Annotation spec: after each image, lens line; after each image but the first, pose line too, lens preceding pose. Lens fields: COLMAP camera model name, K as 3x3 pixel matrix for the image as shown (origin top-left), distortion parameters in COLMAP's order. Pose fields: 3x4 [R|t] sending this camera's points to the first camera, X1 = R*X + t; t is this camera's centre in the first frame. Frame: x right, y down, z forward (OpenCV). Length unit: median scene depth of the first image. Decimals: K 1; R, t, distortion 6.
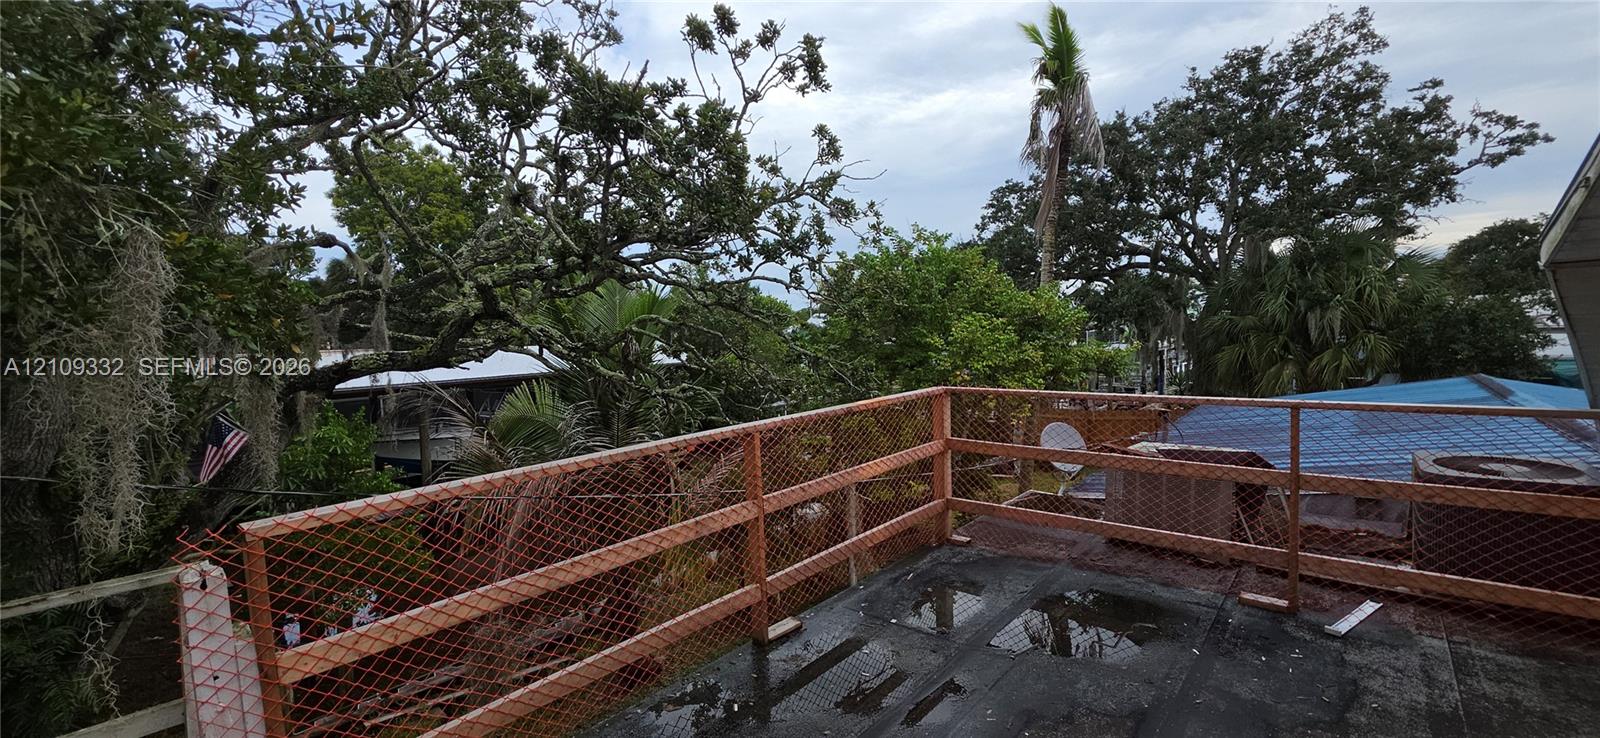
lens RADIAL K [[622.6, 0, 805.4], [0, 622.6, 362.2], [0, 0, 1]] dist [-0.001784, 0.000124]
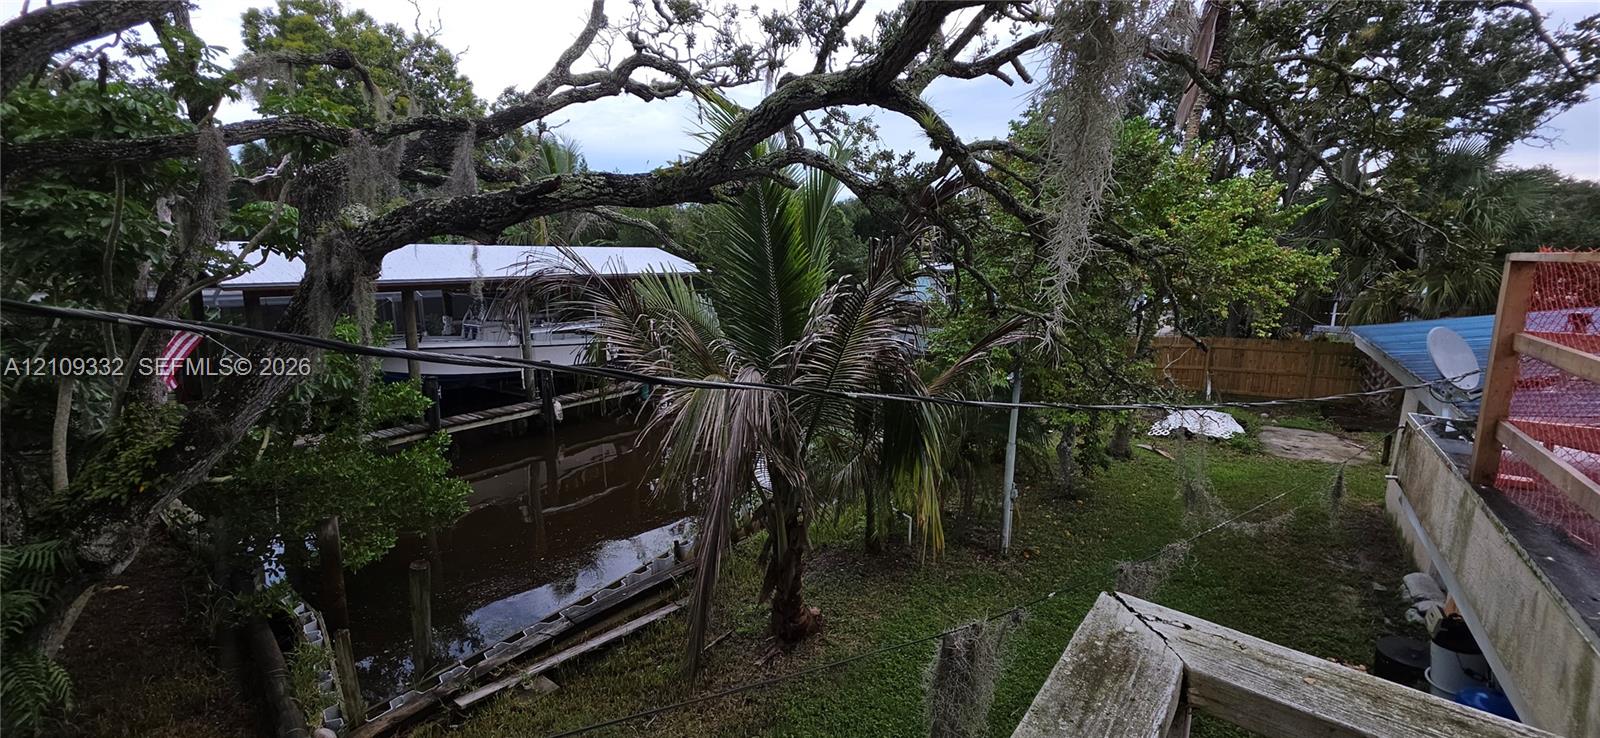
lens RADIAL K [[622.6, 0, 806.0], [0, 622.6, 360.5], [0, 0, 1]] dist [-0.001784, 0.000124]
pose [[0.995184, 0.022021, 0.095516, -0.325070], [-0.032674, 0.993234, 0.111436, 0.057377], [-0.092416, -0.114020, 0.989171, 0.222891]]
